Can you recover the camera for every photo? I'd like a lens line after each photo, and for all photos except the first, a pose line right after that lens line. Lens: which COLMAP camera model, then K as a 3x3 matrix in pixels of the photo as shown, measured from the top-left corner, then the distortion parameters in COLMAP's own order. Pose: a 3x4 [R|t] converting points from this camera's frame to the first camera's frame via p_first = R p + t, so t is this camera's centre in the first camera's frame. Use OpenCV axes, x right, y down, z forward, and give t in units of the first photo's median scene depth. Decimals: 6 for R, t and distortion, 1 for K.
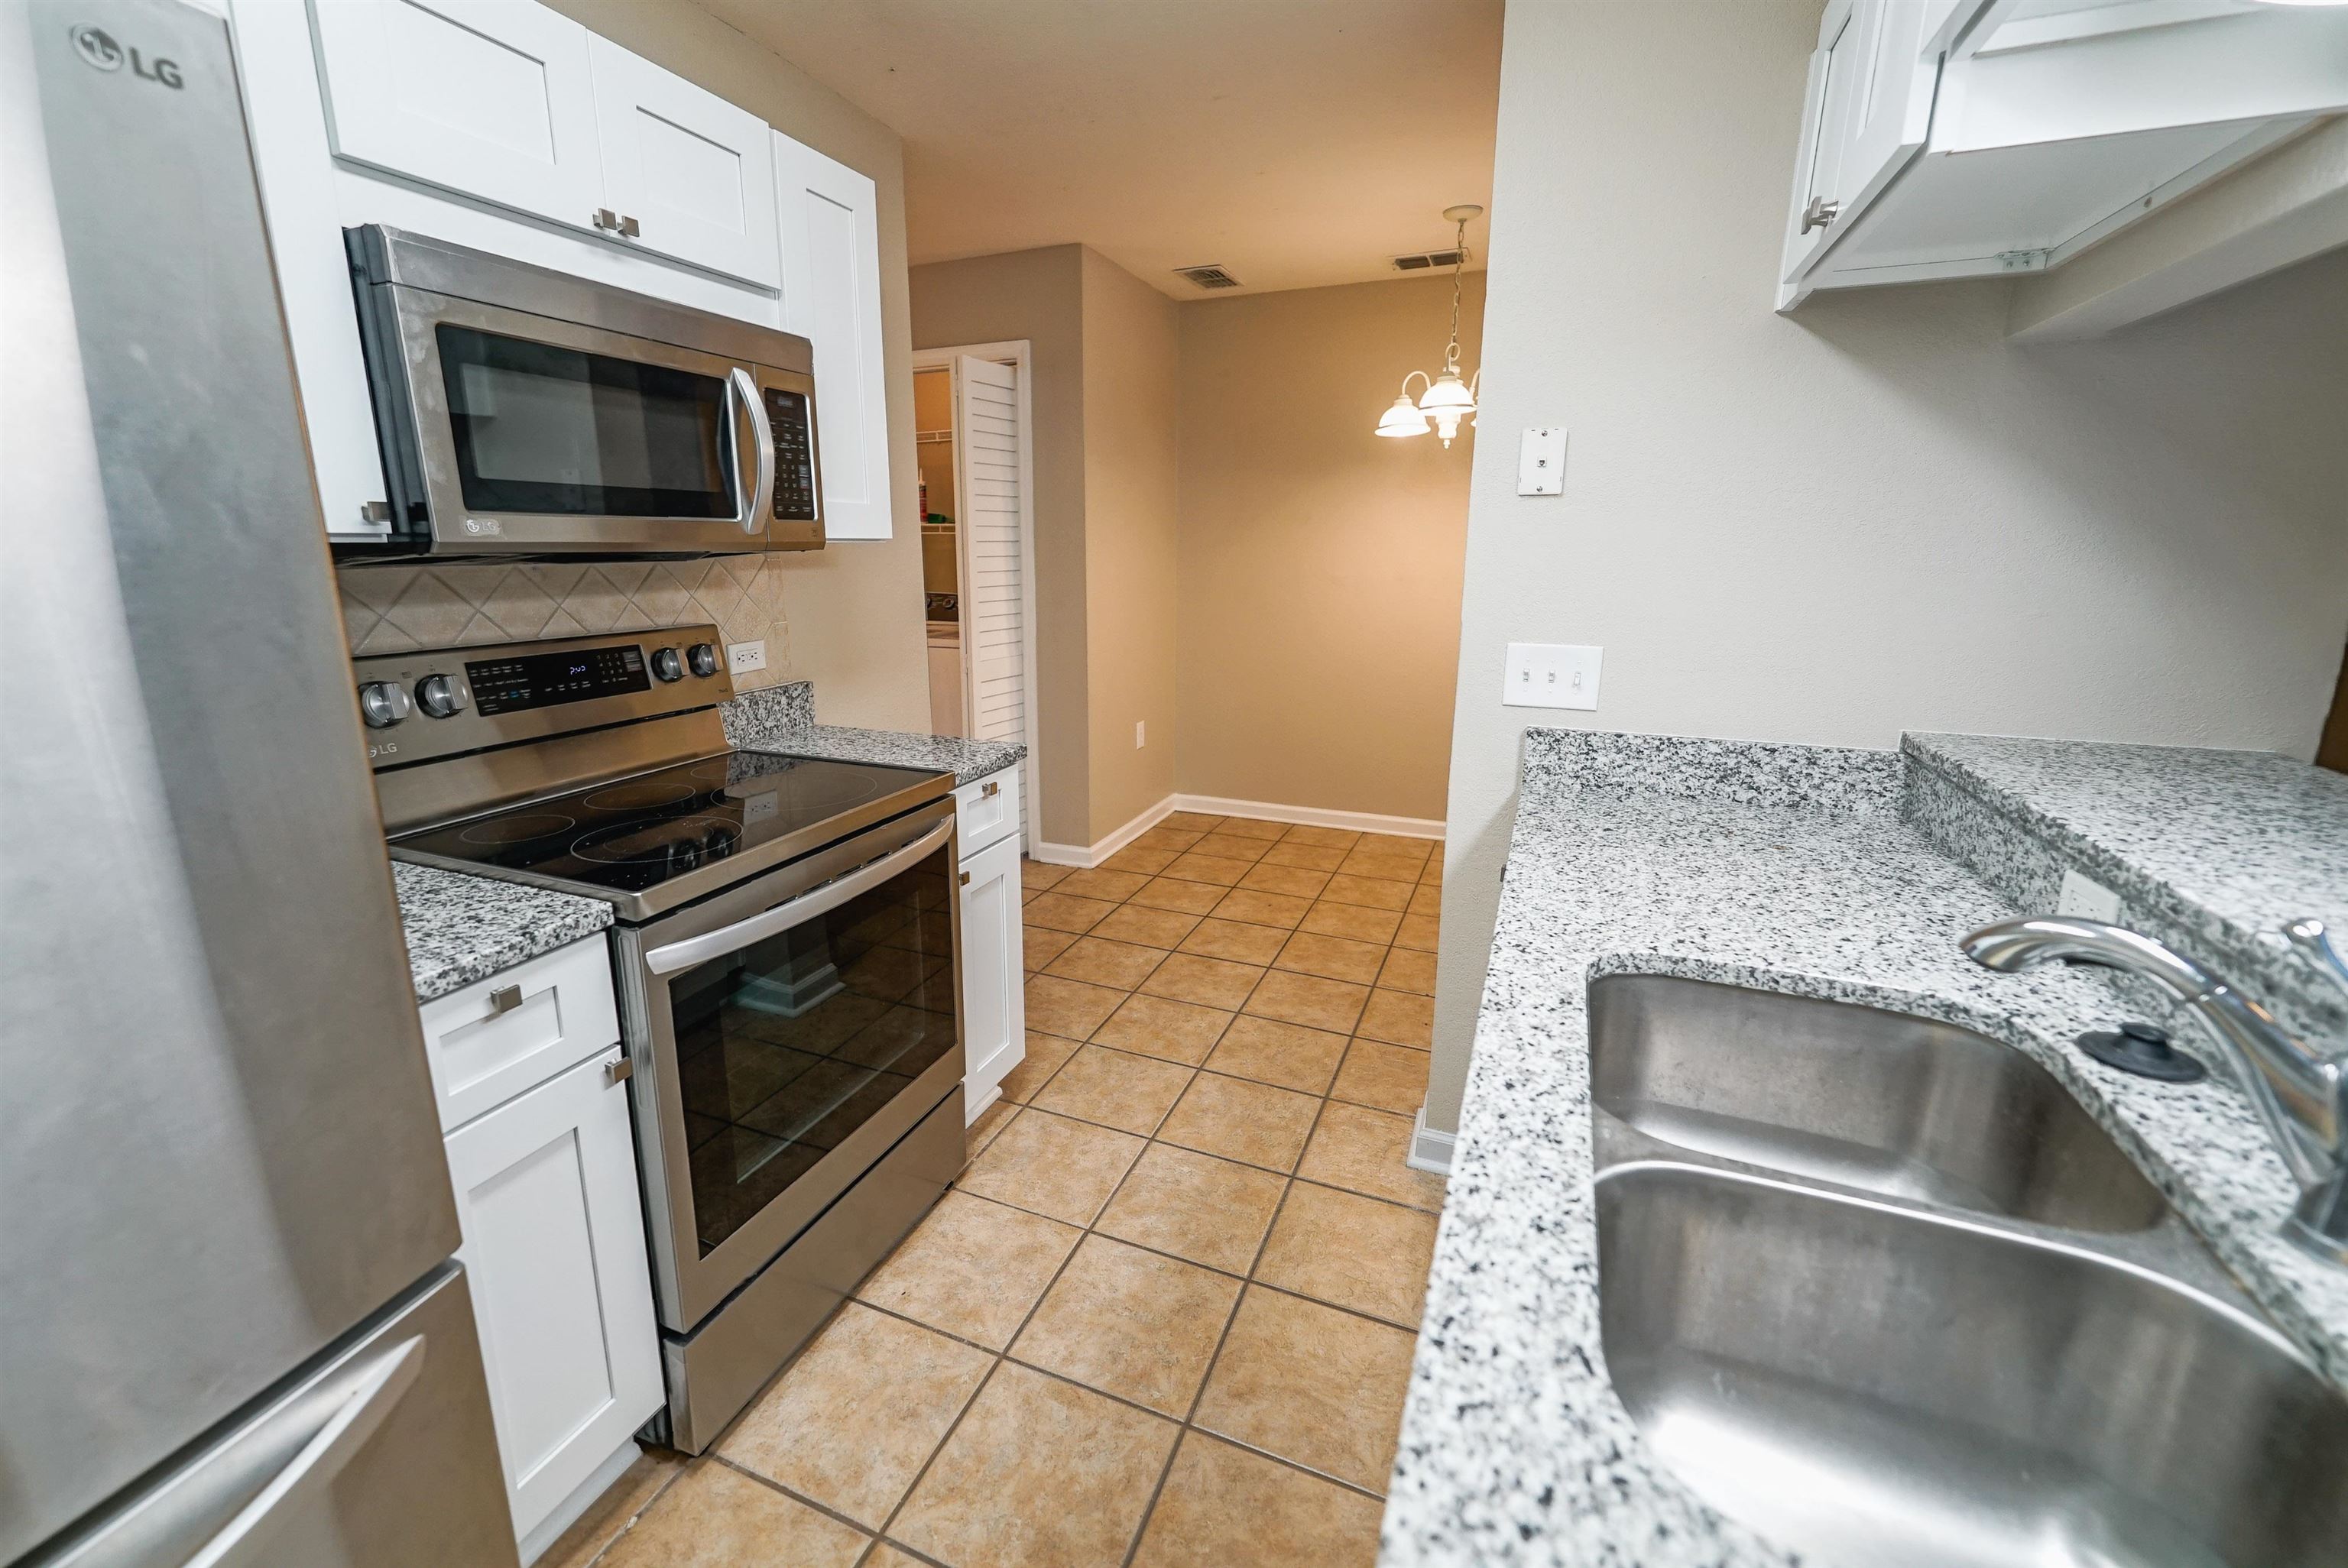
lens RADIAL K [[934.8, 0, 1150.6], [0, 934.8, 789.1], [0, 0, 1]] dist [0.001823, 0.000188]
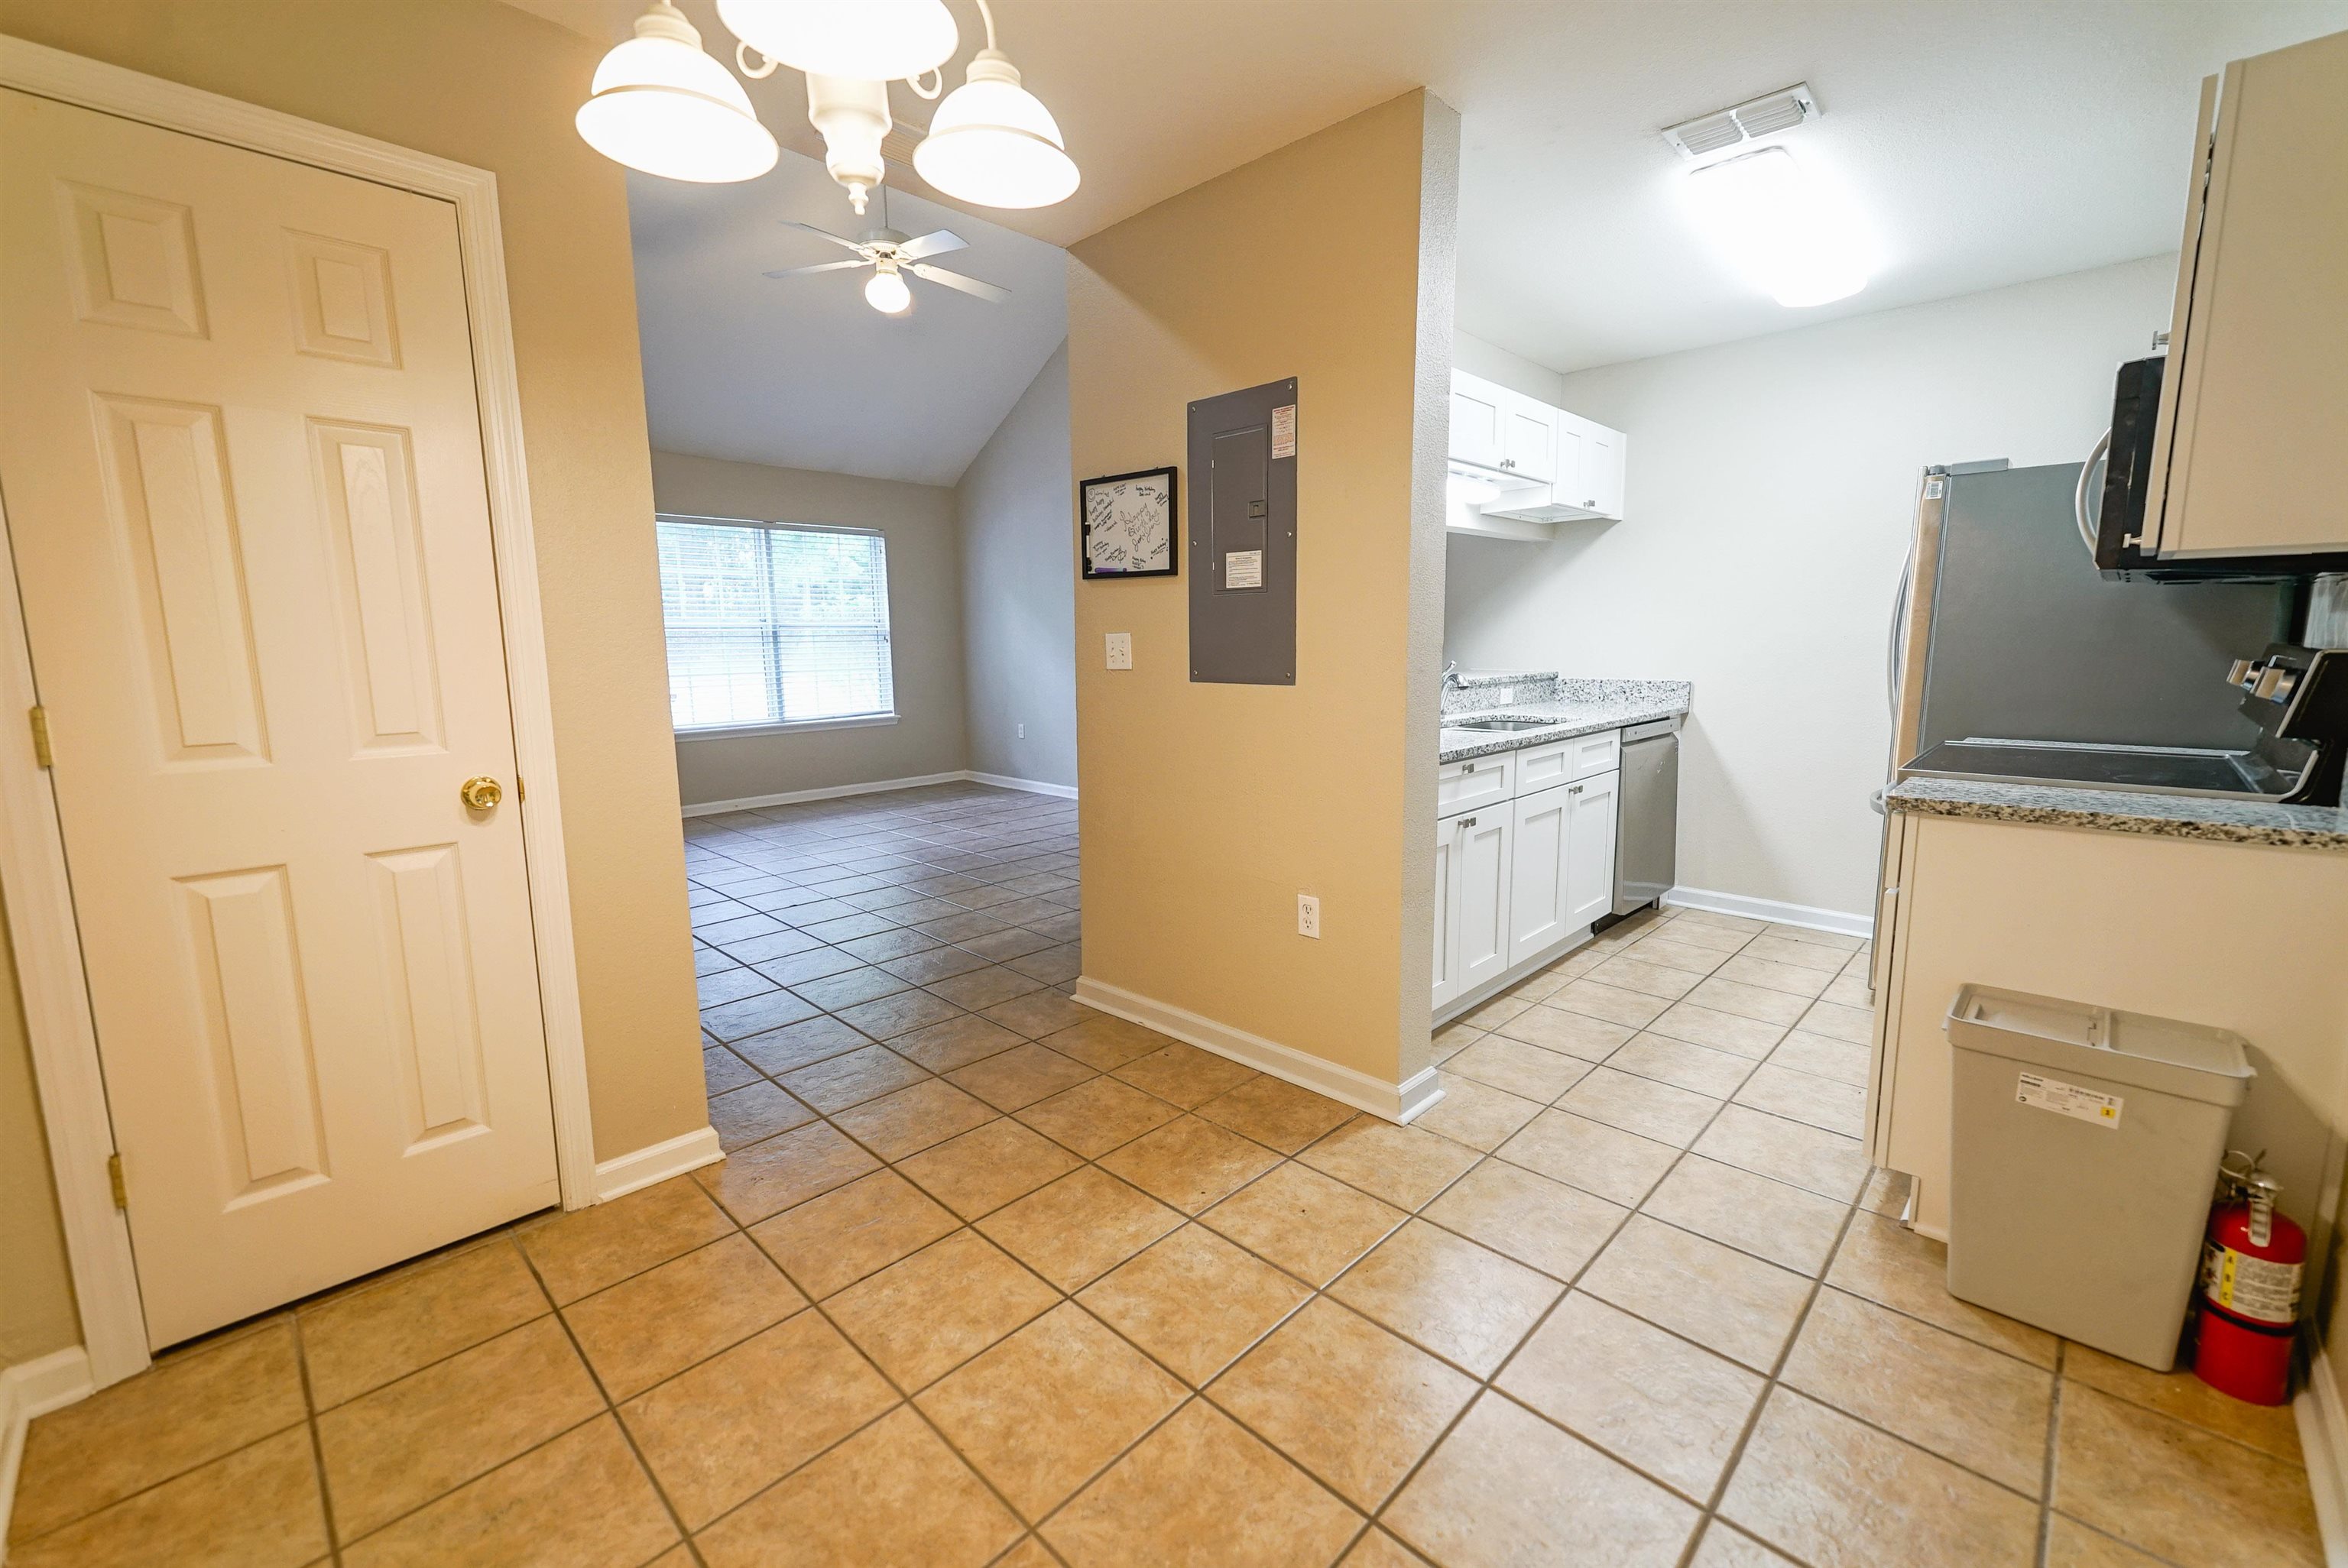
lens RADIAL K [[966.2, 0, 1187.7], [0, 966.2, 772.2], [0, 0, 1]] dist [0.005183, 0.000159]
pose [[-0.930240, -0.042198, 0.364517, 0.164908], [0.103329, 0.923047, 0.370551, -0.538548], [-0.352102, 0.382367, -0.854295, 2.279854]]
